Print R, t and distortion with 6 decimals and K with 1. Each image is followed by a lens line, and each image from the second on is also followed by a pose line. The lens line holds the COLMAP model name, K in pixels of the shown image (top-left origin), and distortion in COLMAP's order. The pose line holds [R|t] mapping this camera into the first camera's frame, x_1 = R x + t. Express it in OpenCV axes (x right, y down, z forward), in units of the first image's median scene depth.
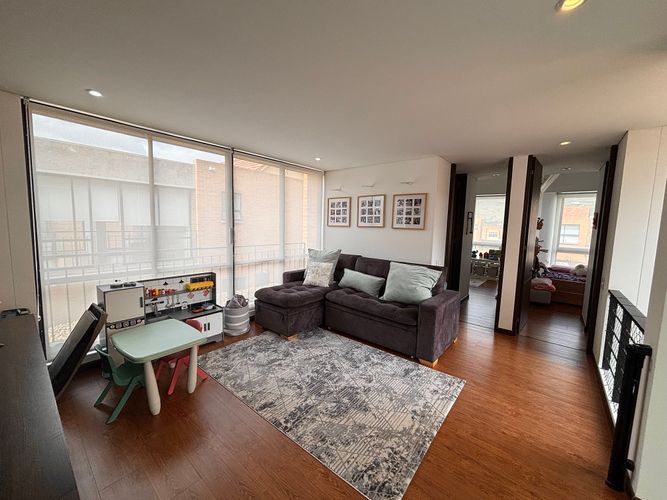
lens RADIAL K [[268.2, 0, 334.5], [0, 268.2, 248.7], [0, 0, 1]] dist [-0.001627, -0.000021]
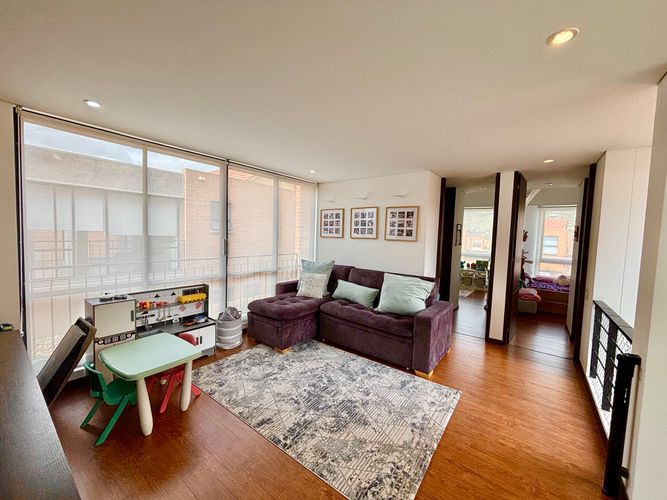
lens RADIAL K [[268.2, 0, 334.1], [0, 268.2, 248.4], [0, 0, 1]] dist [-0.001627, -0.000021]
pose [[0.998996, 0.003261, 0.044670, -0.032501], [-0.001607, 0.999313, -0.037019, -0.007873], [-0.044760, 0.036910, 0.998316, -0.006486]]
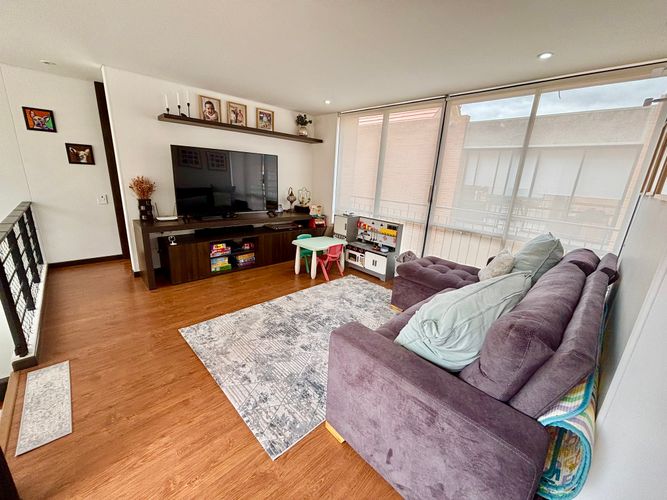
lens RADIAL K [[268.2, 0, 336.3], [0, 268.2, 250.9], [0, 0, 1]] dist [-0.001627, -0.000021]
pose [[-0.106184, 0.240334, -0.964865, 0.788132], [-0.154625, 0.954556, 0.254783, -0.057183], [0.982250, 0.176246, -0.064197, 0.953843]]
